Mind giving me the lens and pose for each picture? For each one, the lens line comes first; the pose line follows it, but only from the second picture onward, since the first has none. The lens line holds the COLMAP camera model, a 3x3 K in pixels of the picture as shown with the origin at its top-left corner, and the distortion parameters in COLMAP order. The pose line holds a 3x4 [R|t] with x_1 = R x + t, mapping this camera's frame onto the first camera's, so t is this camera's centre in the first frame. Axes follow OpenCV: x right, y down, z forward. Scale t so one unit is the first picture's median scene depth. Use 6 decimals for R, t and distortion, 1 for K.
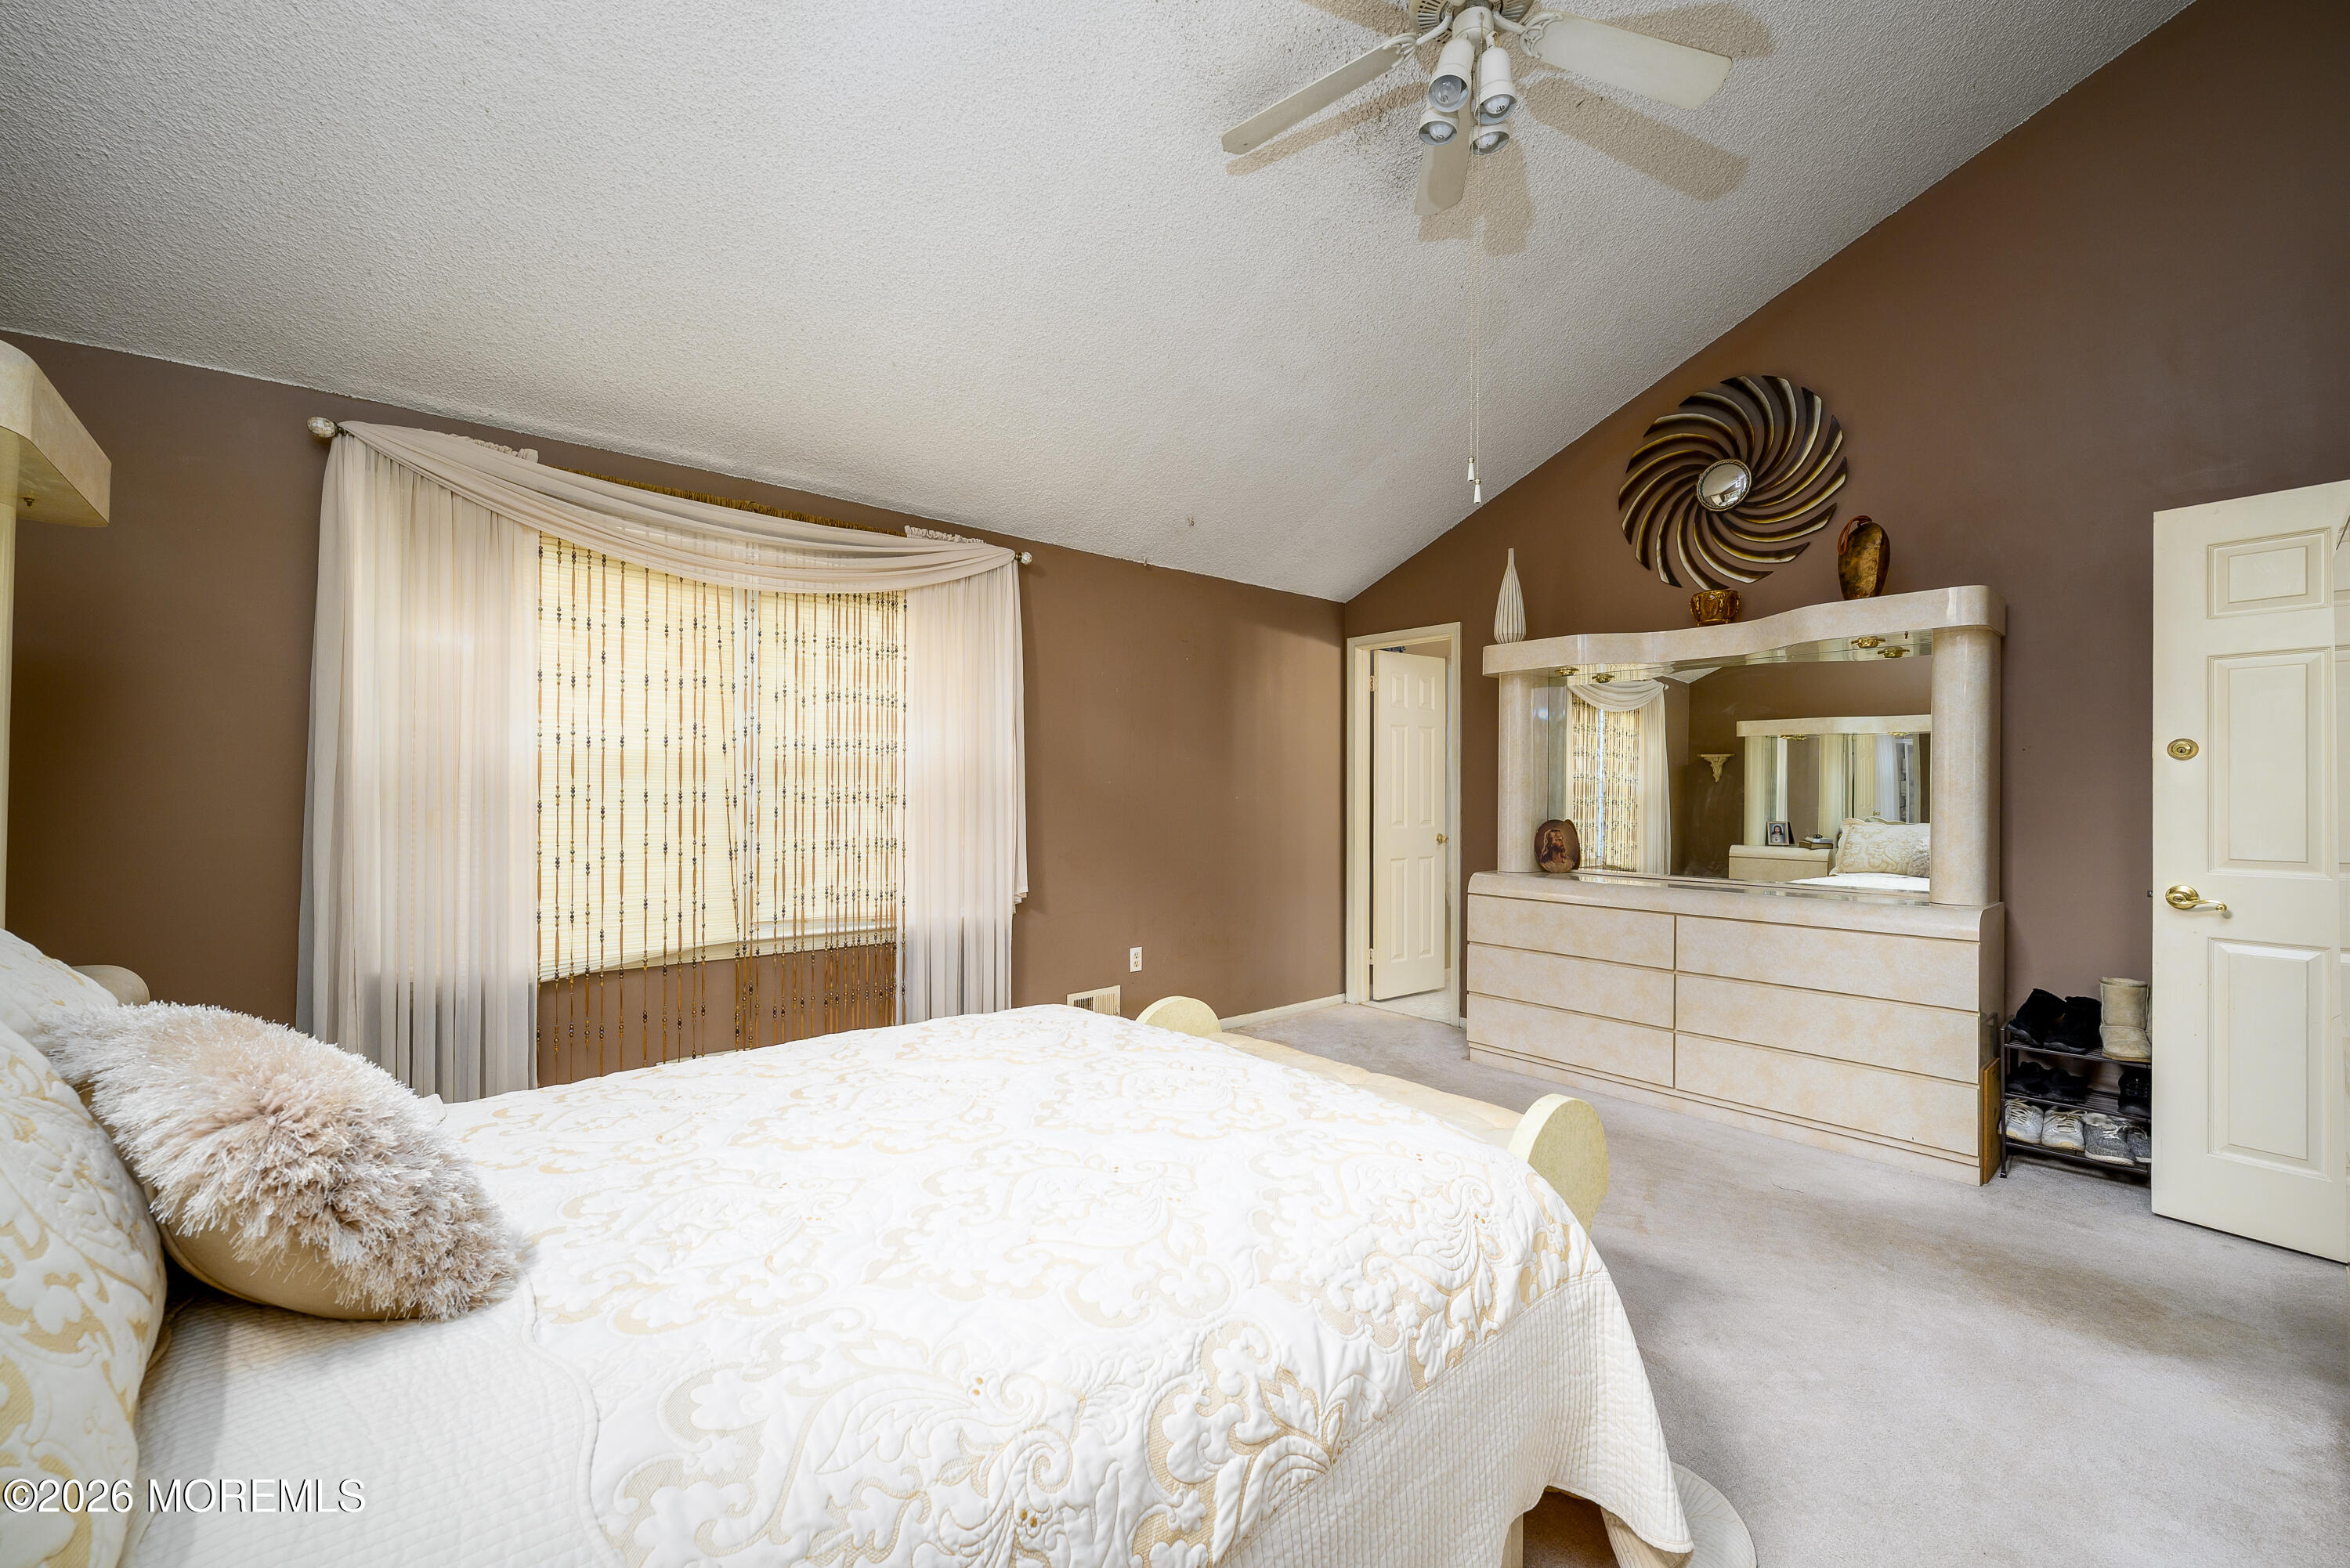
lens RADIAL K [[936.6, 0, 1173.5], [0, 936.6, 789.3], [0, 0, 1]] dist [0.001259, 0.000217]
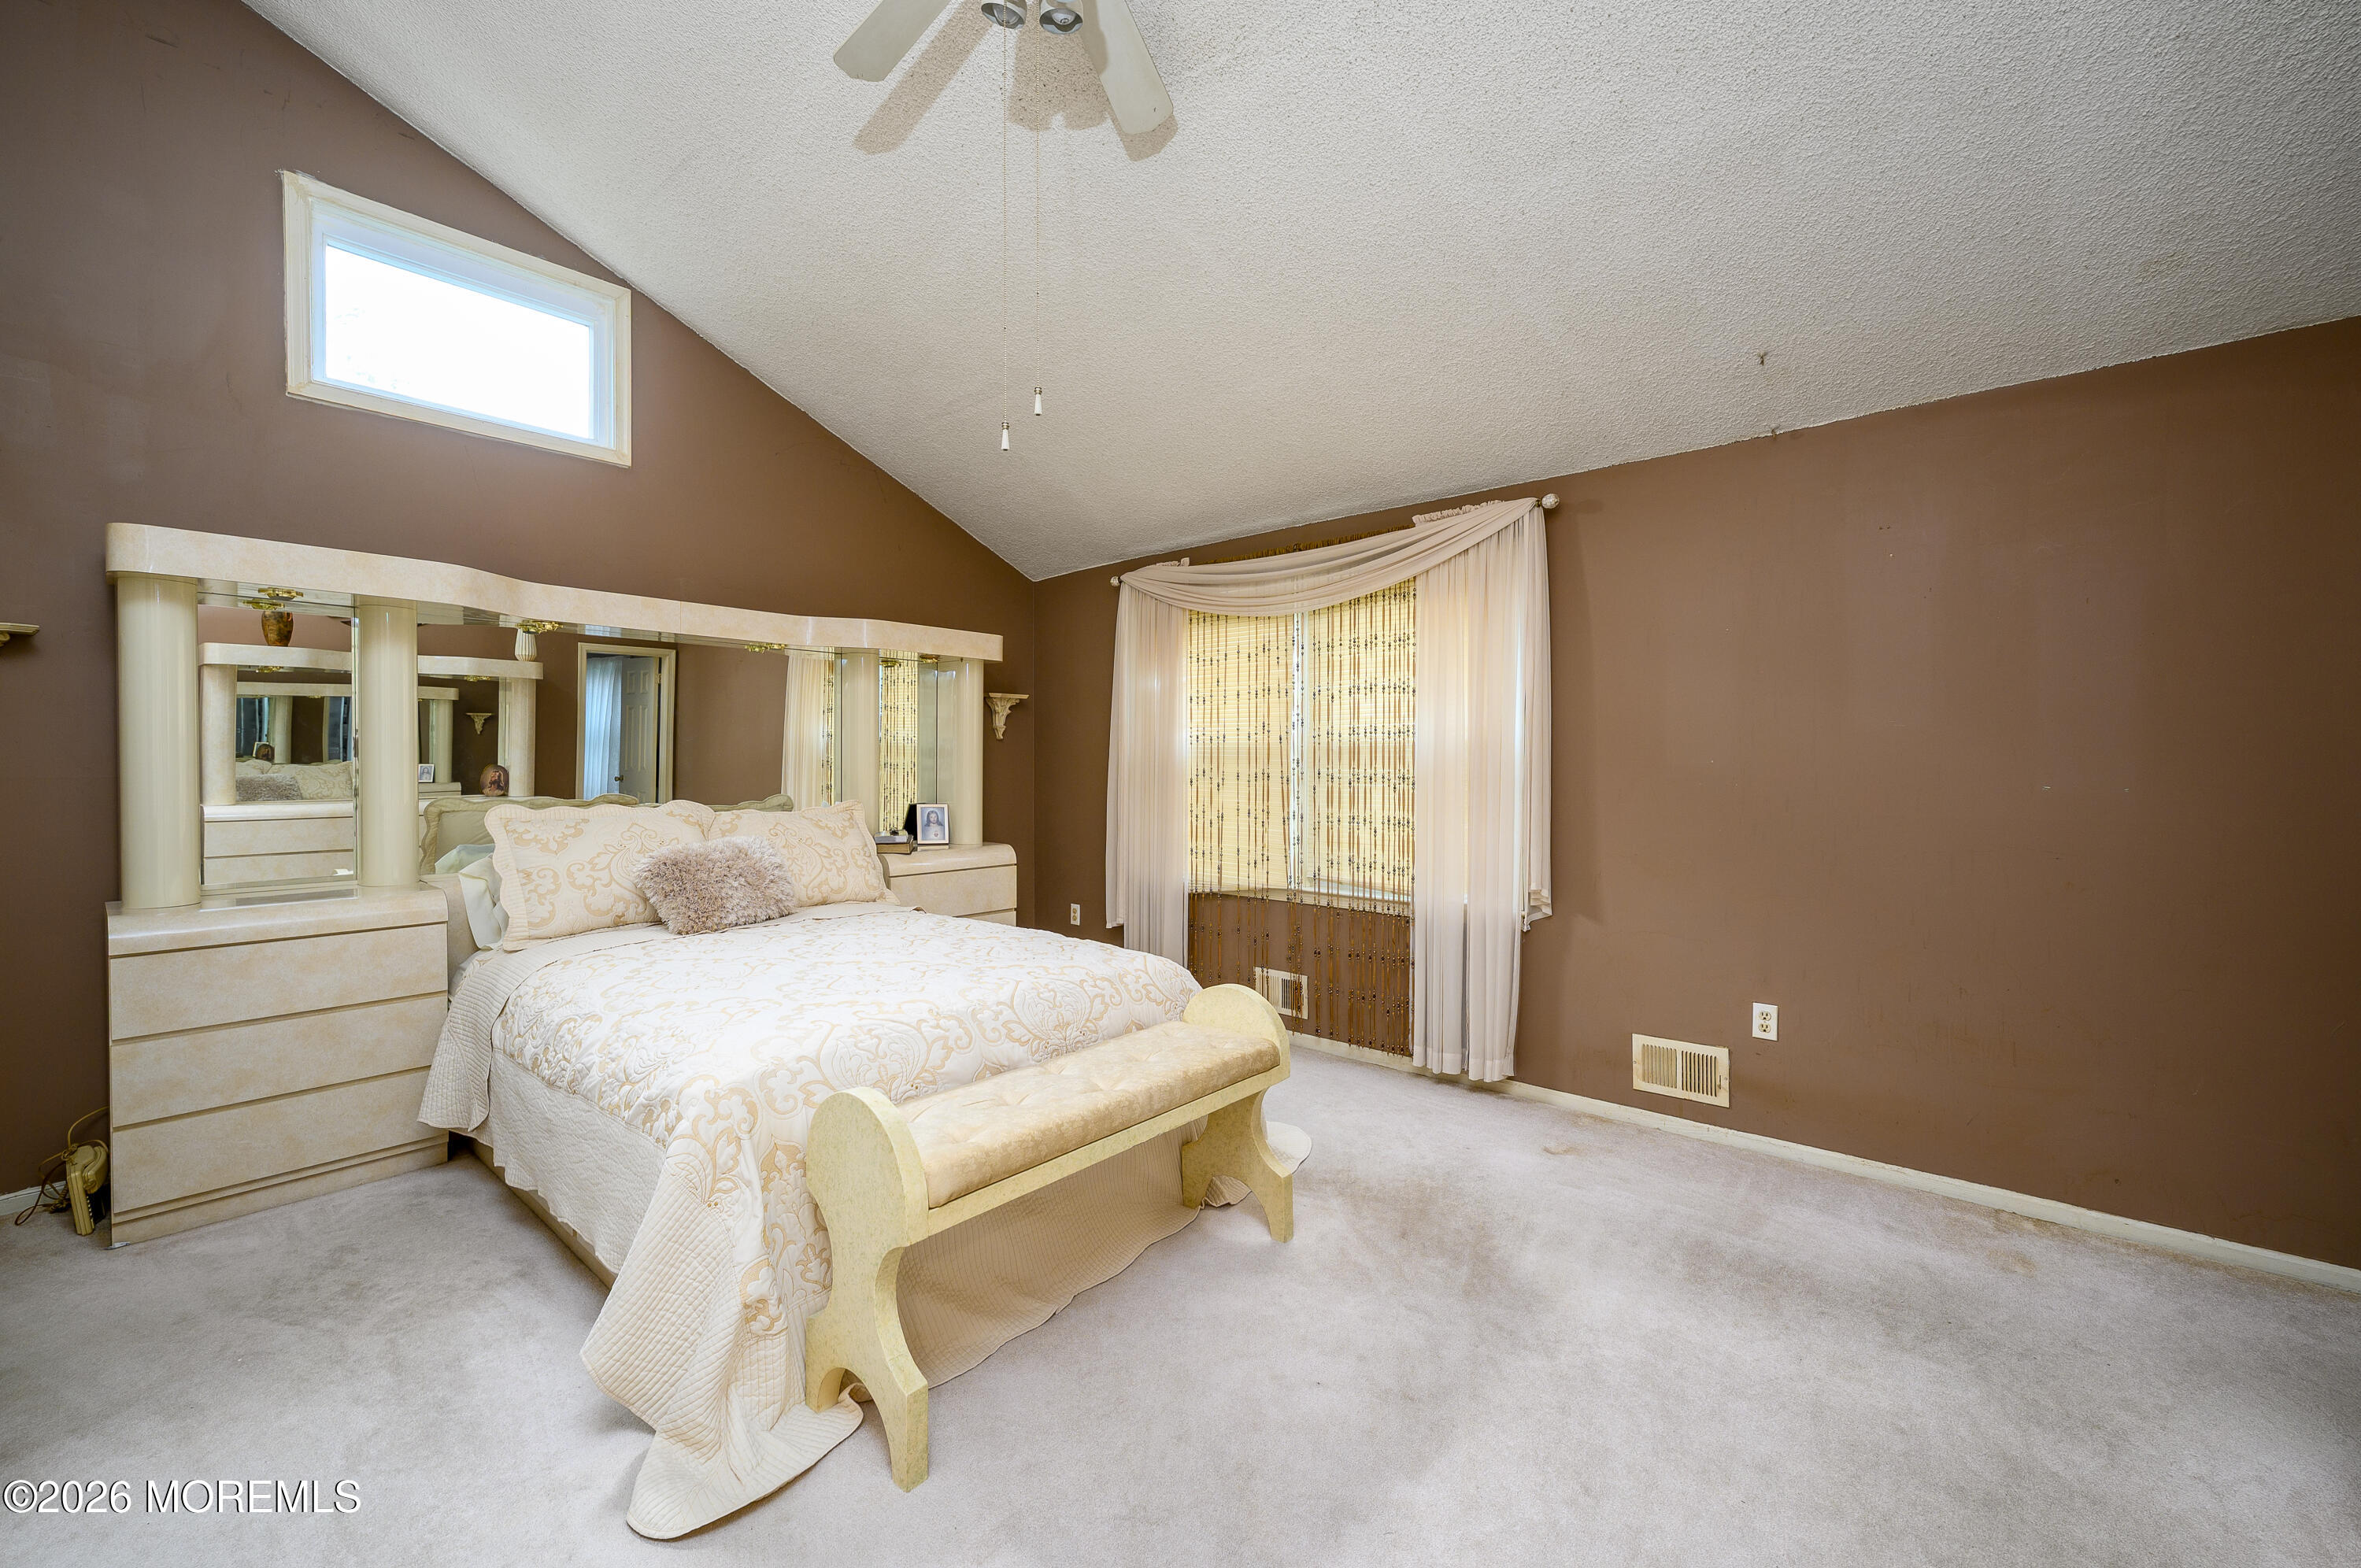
lens RADIAL K [[948.4, 0, 1171.4], [0, 948.4, 768.9], [0, 0, 1]] dist [-0.003064, 0.000020]
pose [[0.137081, -0.002990, -0.990555, 0.778343], [0.000131, 0.999995, -0.003000, 0.001274], [0.990560, 0.000281, 0.137081, 0.643319]]
